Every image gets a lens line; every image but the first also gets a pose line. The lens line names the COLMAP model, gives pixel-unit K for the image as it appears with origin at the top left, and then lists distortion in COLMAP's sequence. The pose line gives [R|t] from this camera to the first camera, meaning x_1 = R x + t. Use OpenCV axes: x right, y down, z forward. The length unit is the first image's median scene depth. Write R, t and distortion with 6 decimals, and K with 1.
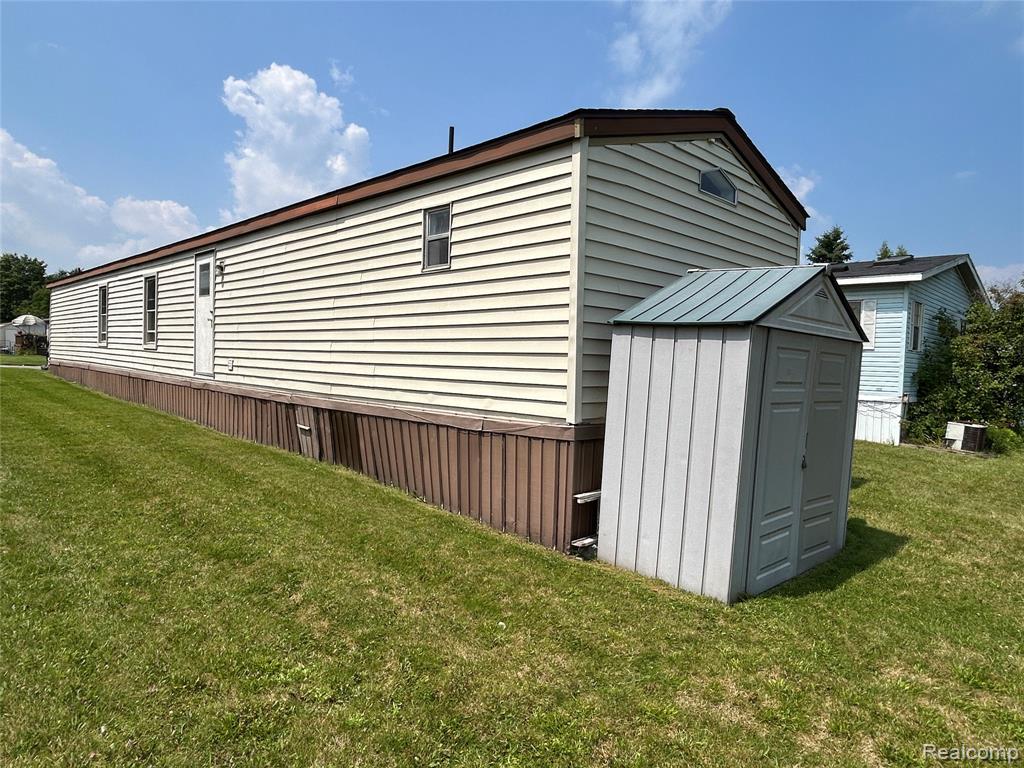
lens RADIAL K [[628.6, 0, 511.8], [0, 628.6, 383.6], [0, 0, 1]] dist [-0.000638, -0.000100]
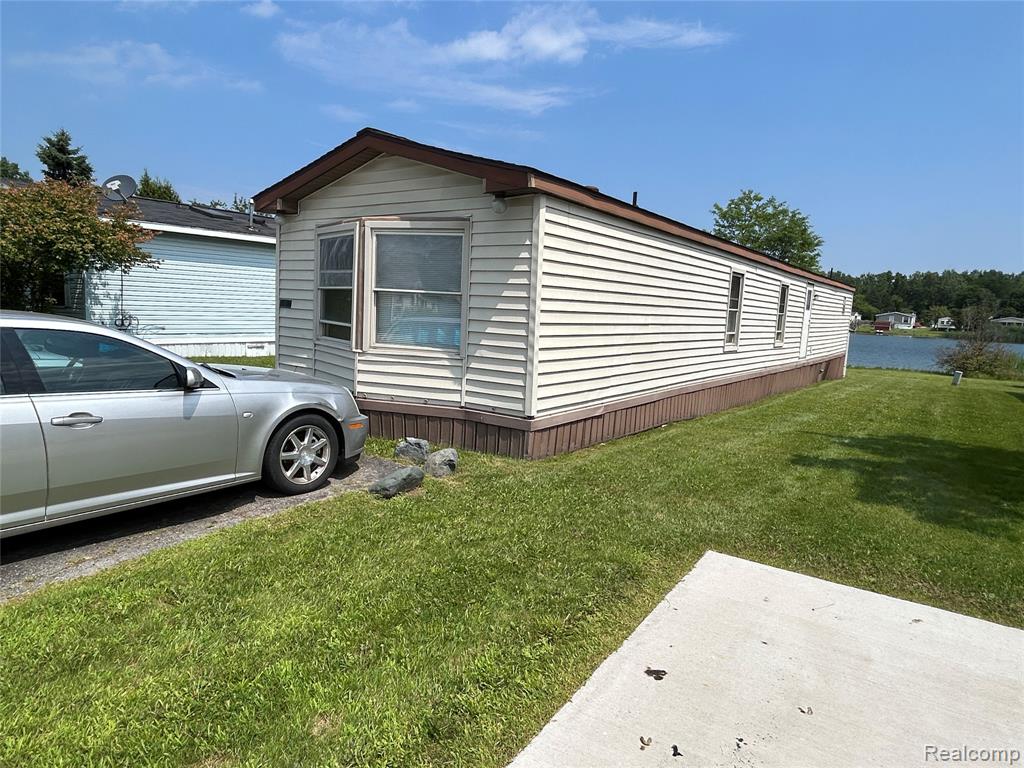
lens RADIAL K [[628.6, 0, 511.8], [0, 628.6, 384.3], [0, 0, 1]] dist [-0.000638, -0.000100]
pose [[-0.161205, -0.088846, 0.982914, -1.860887], [0.073410, 0.992101, 0.101716, -0.160856], [-0.984187, 0.088553, -0.153409, 1.903449]]
